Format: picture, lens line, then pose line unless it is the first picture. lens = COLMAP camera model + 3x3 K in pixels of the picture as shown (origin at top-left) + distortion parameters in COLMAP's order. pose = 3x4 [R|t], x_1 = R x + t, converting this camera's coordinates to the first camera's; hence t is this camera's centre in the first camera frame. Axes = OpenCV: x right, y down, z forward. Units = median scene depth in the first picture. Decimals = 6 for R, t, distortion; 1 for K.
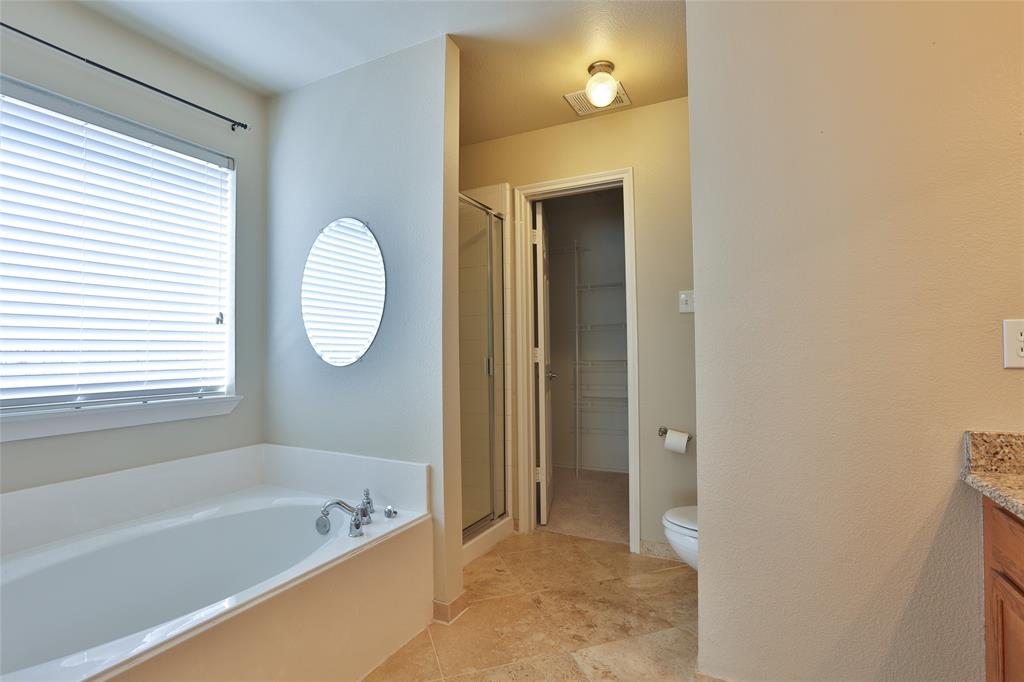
lens RADIAL K [[499.2, 0, 512.4], [0, 499.2, 337.8], [0, 0, 1]] dist [-0.051411, 0.020201]
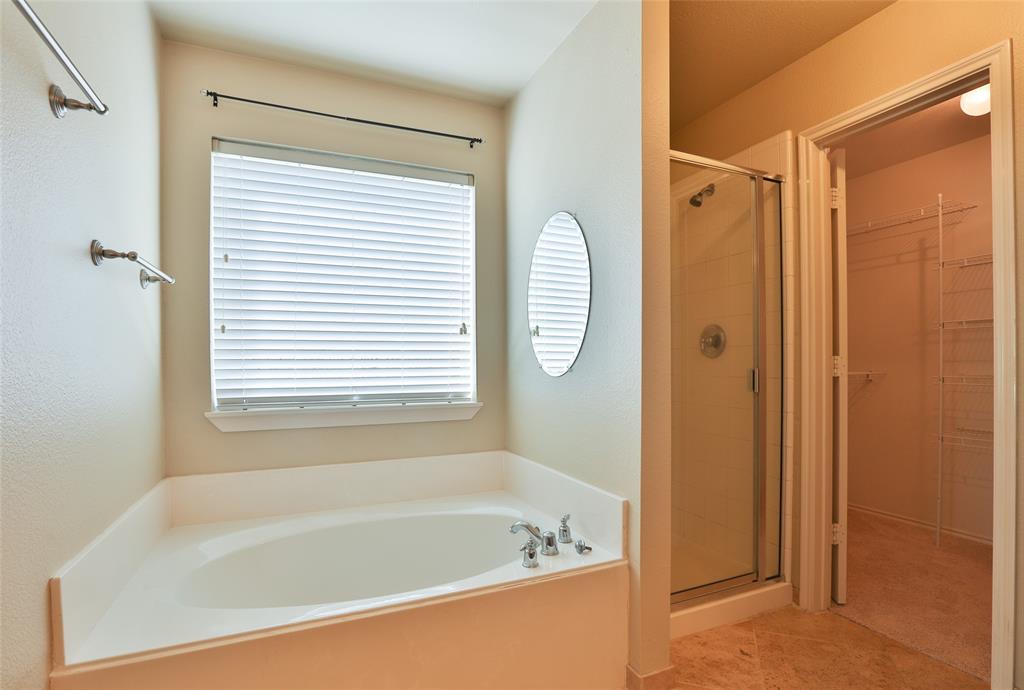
lens RADIAL K [[505.2, 0, 513.9], [0, 505.2, 364.1], [0, 0, 1]] dist [-0.044250, 0.019310]
pose [[0.779713, 0.008060, -0.626085, 0.173561], [0.014324, 0.999426, 0.030705, 0.004690], [0.625973, -0.032909, 0.779150, 0.214217]]
